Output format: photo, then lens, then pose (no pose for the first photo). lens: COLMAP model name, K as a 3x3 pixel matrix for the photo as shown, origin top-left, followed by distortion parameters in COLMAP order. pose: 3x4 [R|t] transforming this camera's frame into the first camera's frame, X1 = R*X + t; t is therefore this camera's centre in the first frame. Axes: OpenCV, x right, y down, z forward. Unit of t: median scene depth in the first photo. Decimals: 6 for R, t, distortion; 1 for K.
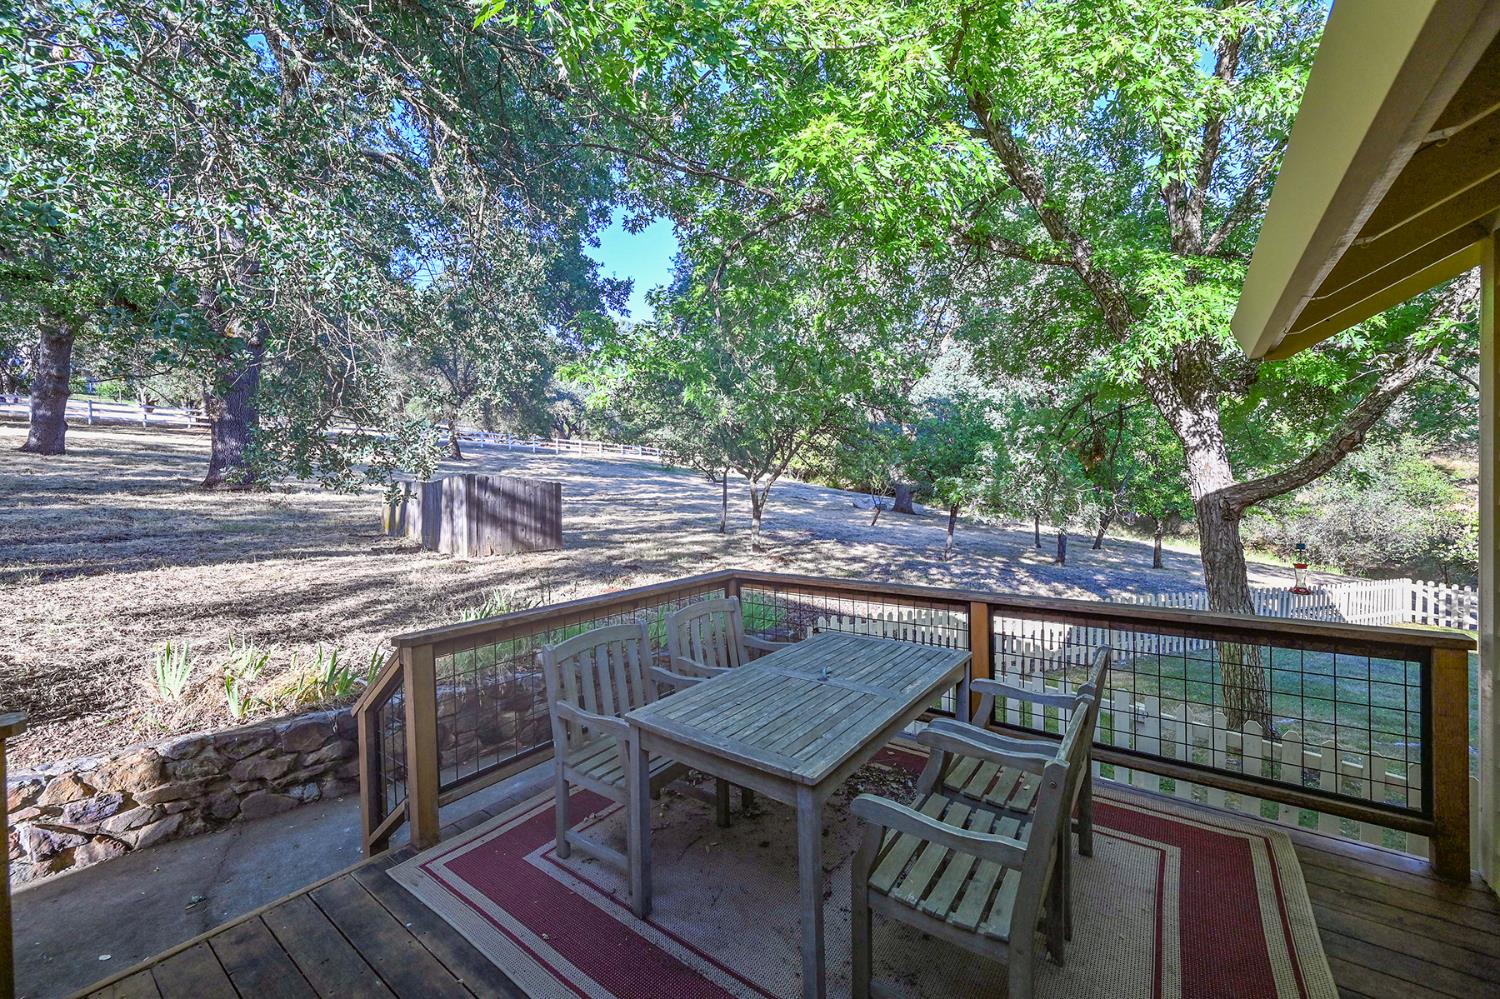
lens RADIAL K [[586.2, 0, 750.0], [0, 586.2, 499.5], [0, 0, 1]] dist [-0.002756, -0.000096]
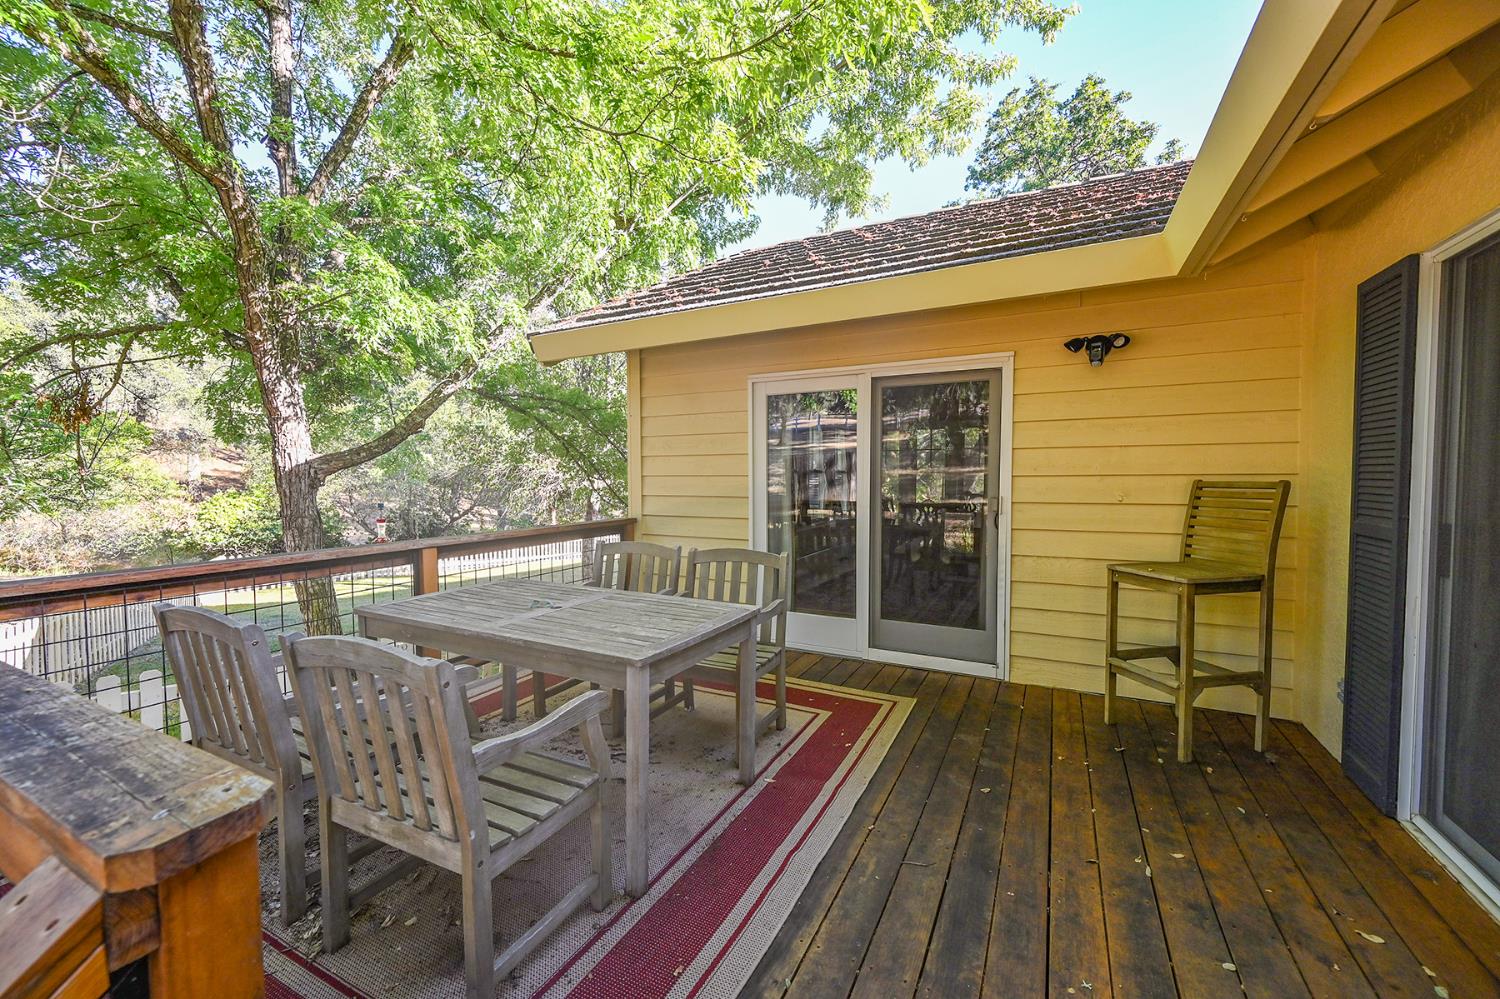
lens RADIAL K [[586.2, 0, 750.0], [0, 586.2, 499.5], [0, 0, 1]] dist [-0.002756, -0.000096]
pose [[-0.159057, -0.023494, 0.986990, -0.394852], [0.023728, 0.999337, 0.027612, 0.045497], [-0.986984, 0.027812, -0.158394, 0.366014]]
